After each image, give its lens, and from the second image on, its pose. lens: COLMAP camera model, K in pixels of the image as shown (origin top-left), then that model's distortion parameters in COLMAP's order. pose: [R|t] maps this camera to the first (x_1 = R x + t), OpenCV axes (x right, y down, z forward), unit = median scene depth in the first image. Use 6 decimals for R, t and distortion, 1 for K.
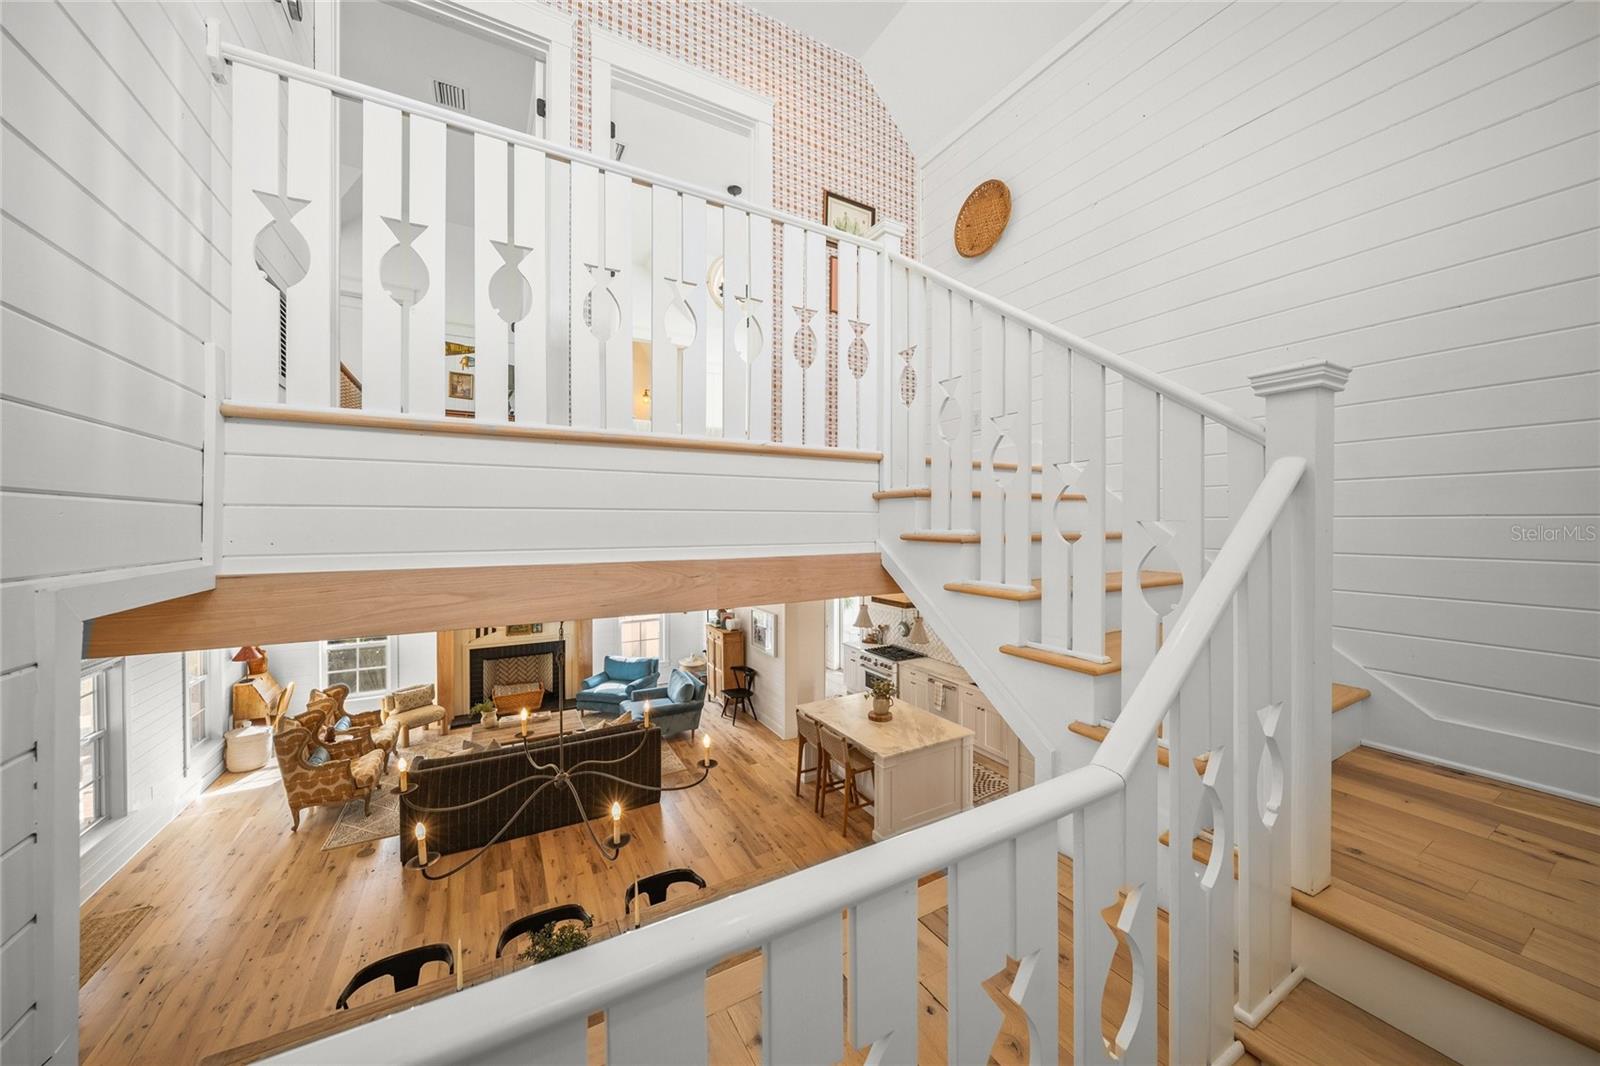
lens RADIAL K [[548.2, 0, 803.1], [0, 548.2, 522.2], [0, 0, 1]] dist [0.001547, -0.000281]
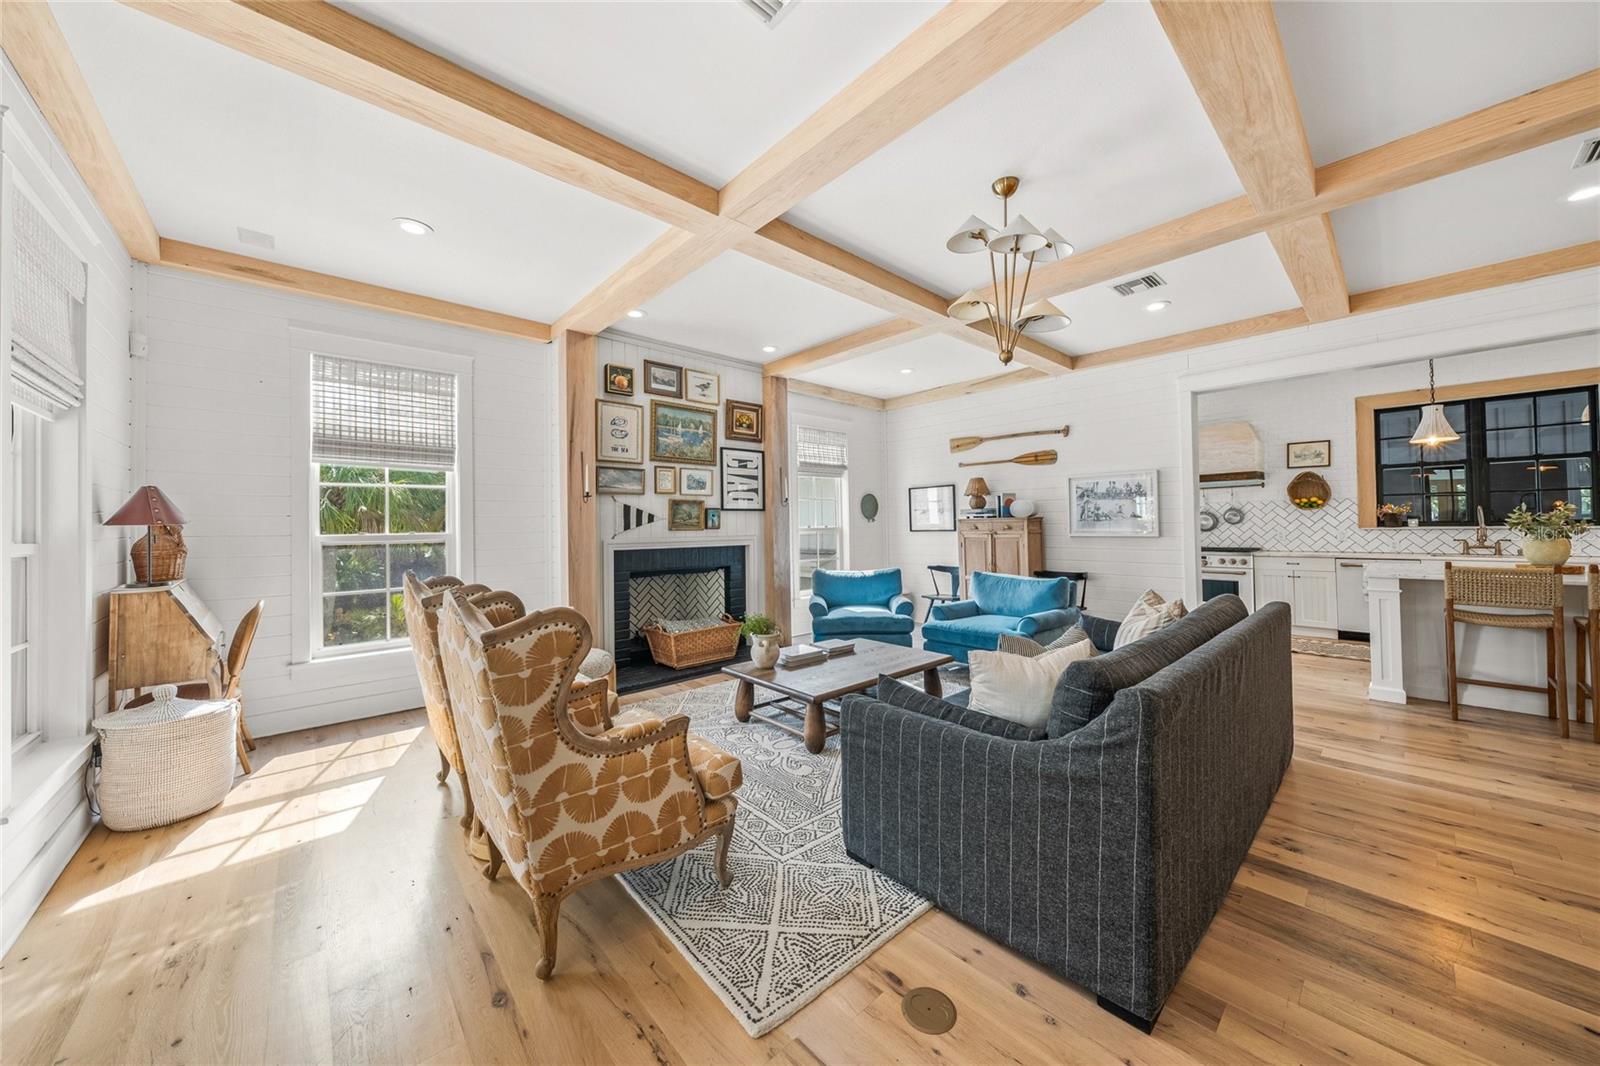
lens RADIAL K [[548.2, 0, 815.2], [0, 548.2, 519.6], [0, 0, 1]] dist [0.001547, -0.000281]
pose [[0.974067, -0.013092, 0.225883, -0.537876], [0.016073, 0.999806, -0.011365, 0.210710], [-0.225690, 0.014701, 0.974088, 0.436844]]
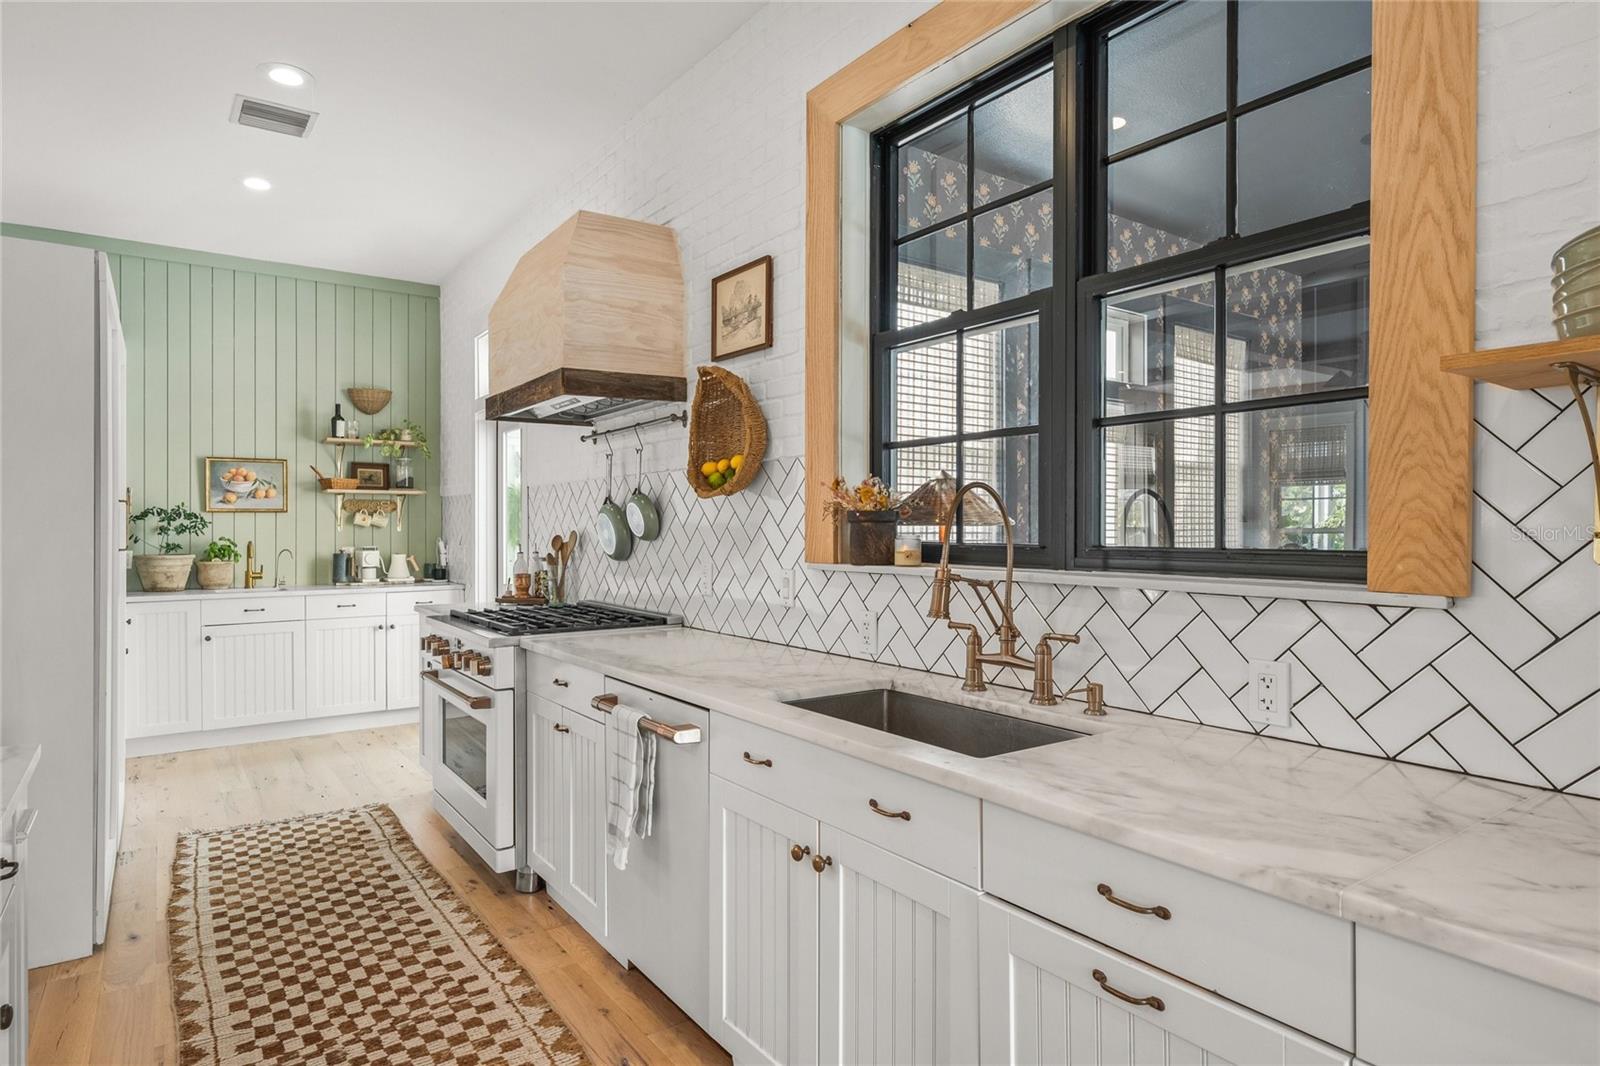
lens RADIAL K [[906.6, 0, 801.3], [0, 906.6, 524.1], [0, 0, 1]] dist [-0.001824, 0.001297]
pose [[0.995990, -0.000508, 0.089464, 0.250149], [0.000826, 0.999993, -0.003522, 0.211765], [-0.089462, 0.003581, 0.995984, 0.639179]]
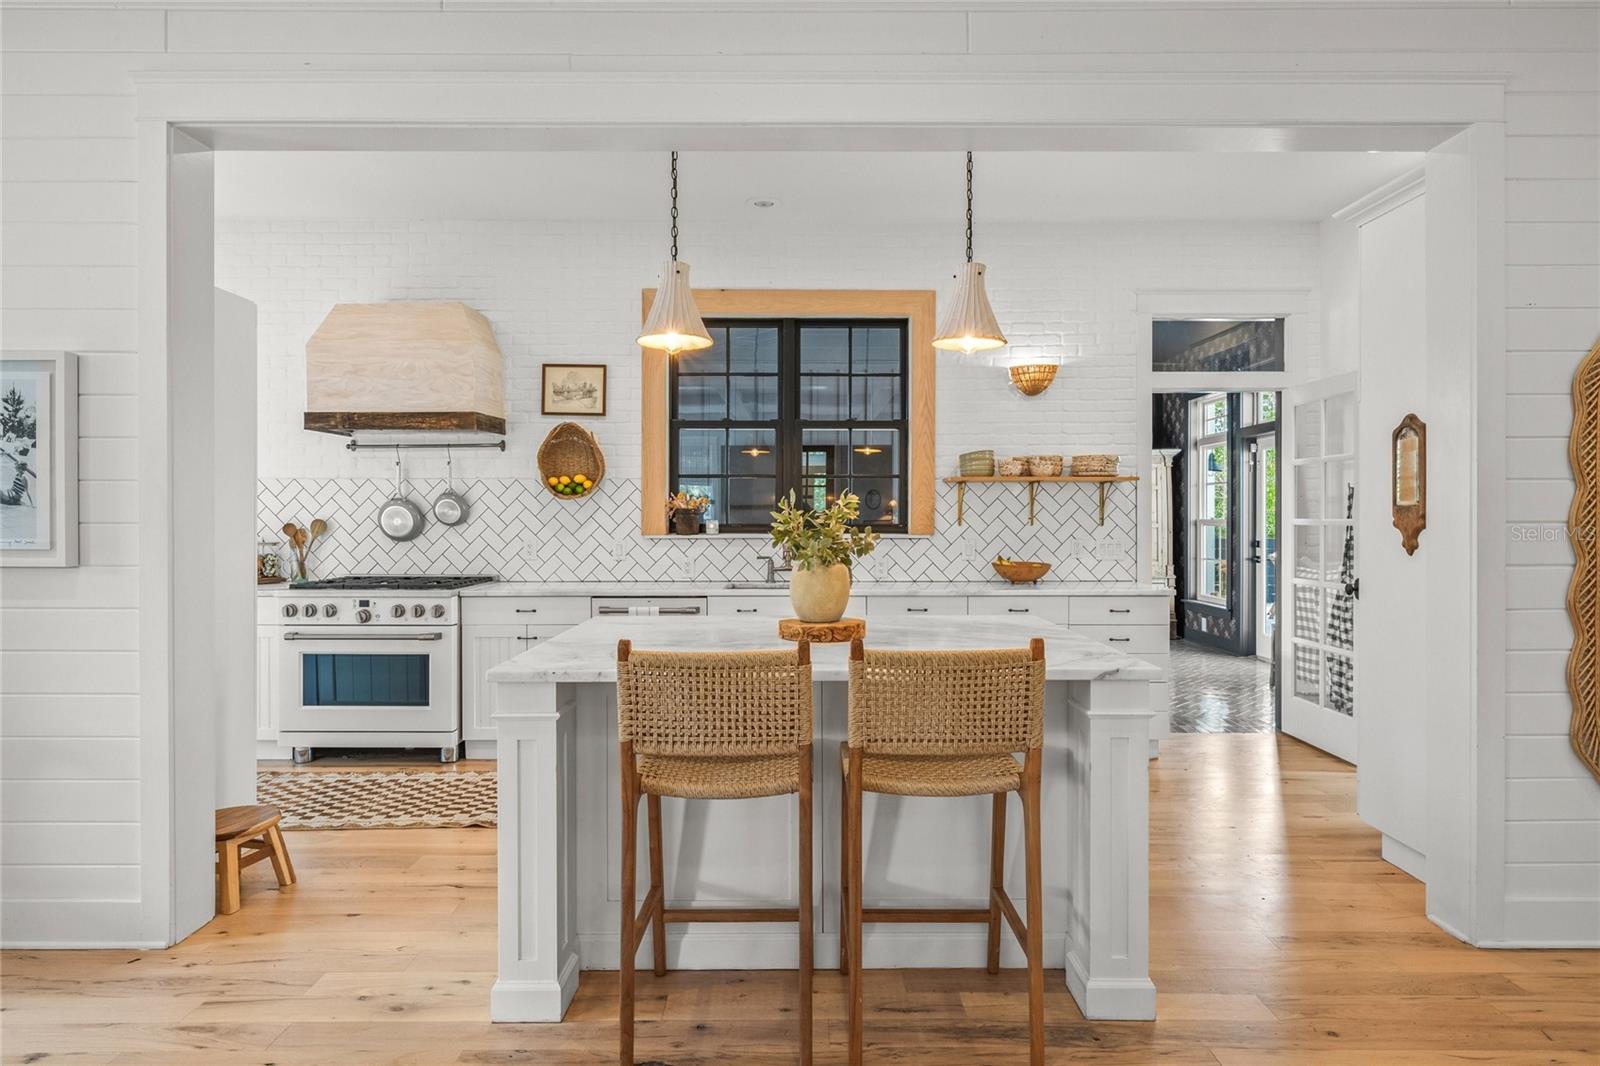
lens RADIAL K [[906.6, 0, 812.8], [0, 906.6, 520.4], [0, 0, 1]] dist [-0.001824, 0.001297]
pose [[0.486365, -0.002723, 0.873751, -0.190516], [-0.000593, 0.999994, 0.003446, 0.212069], [-0.873755, -0.002194, 0.486361, 0.561246]]
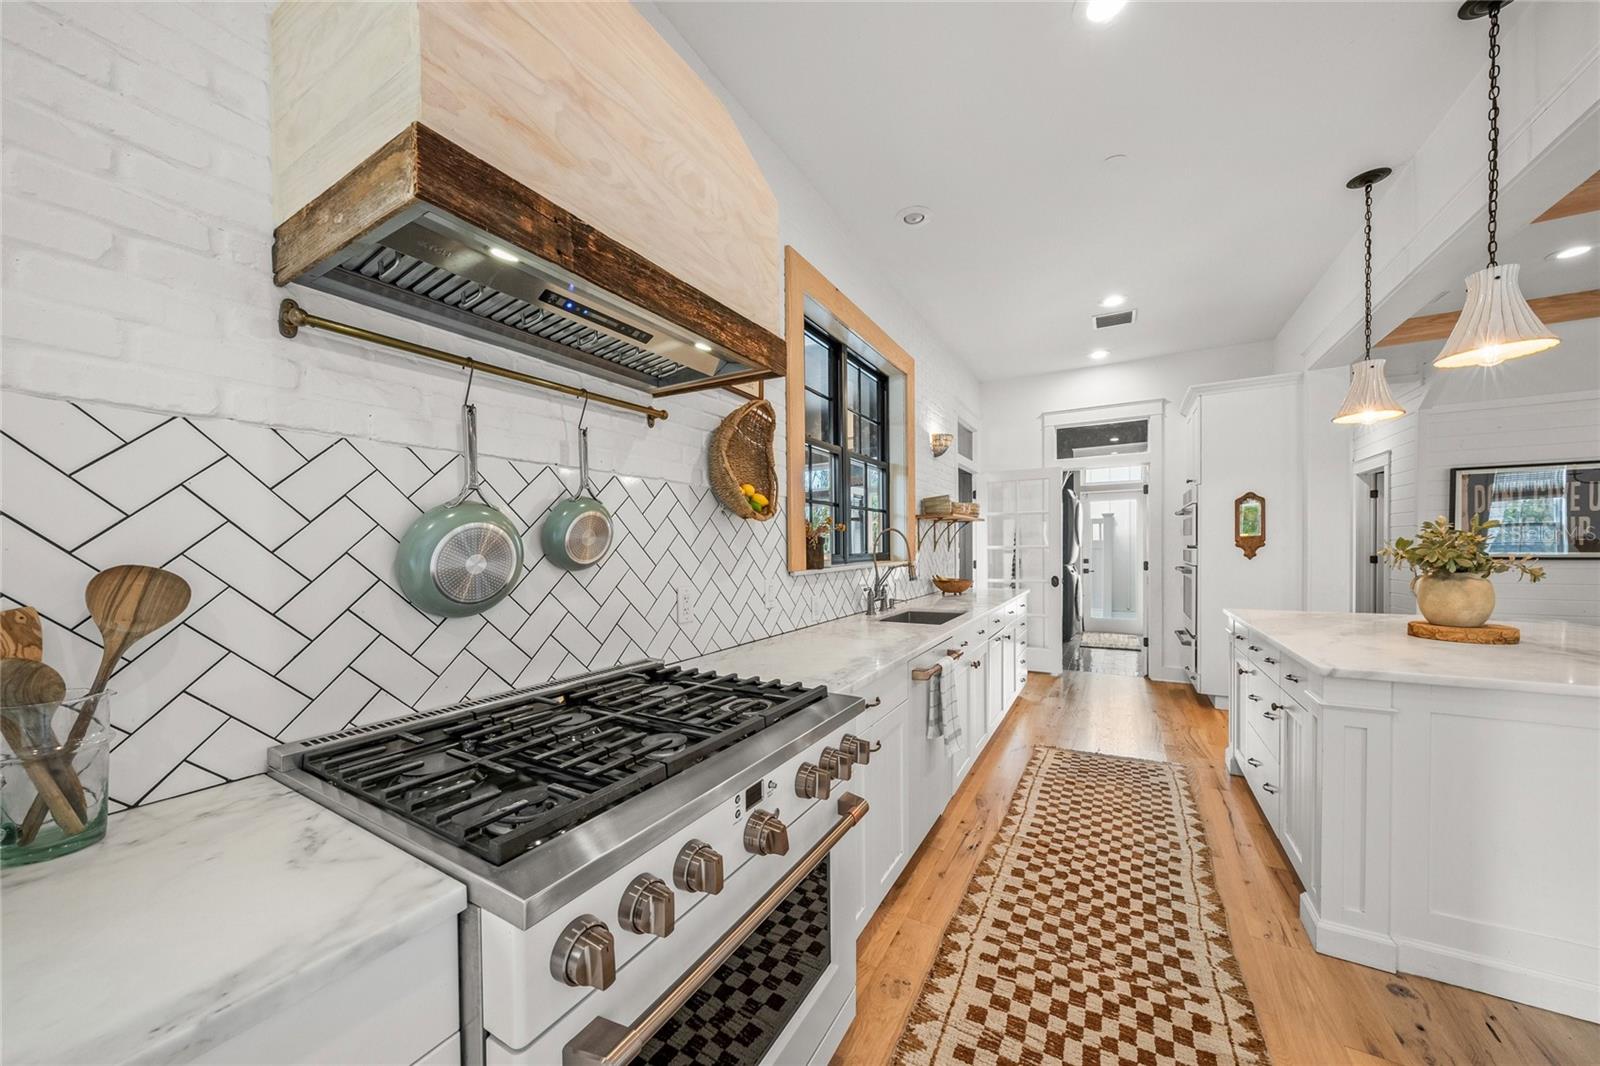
lens RADIAL K [[548.2, 0, 808.6], [0, 548.2, 555.2], [0, 0, 1]] dist [0.001547, -0.000281]
pose [[-0.503311, -0.006180, 0.864083, 0.037847], [0.012954, 0.999808, 0.014697, 0.211887], [-0.864008, 0.018591, -0.503135, 1.083896]]
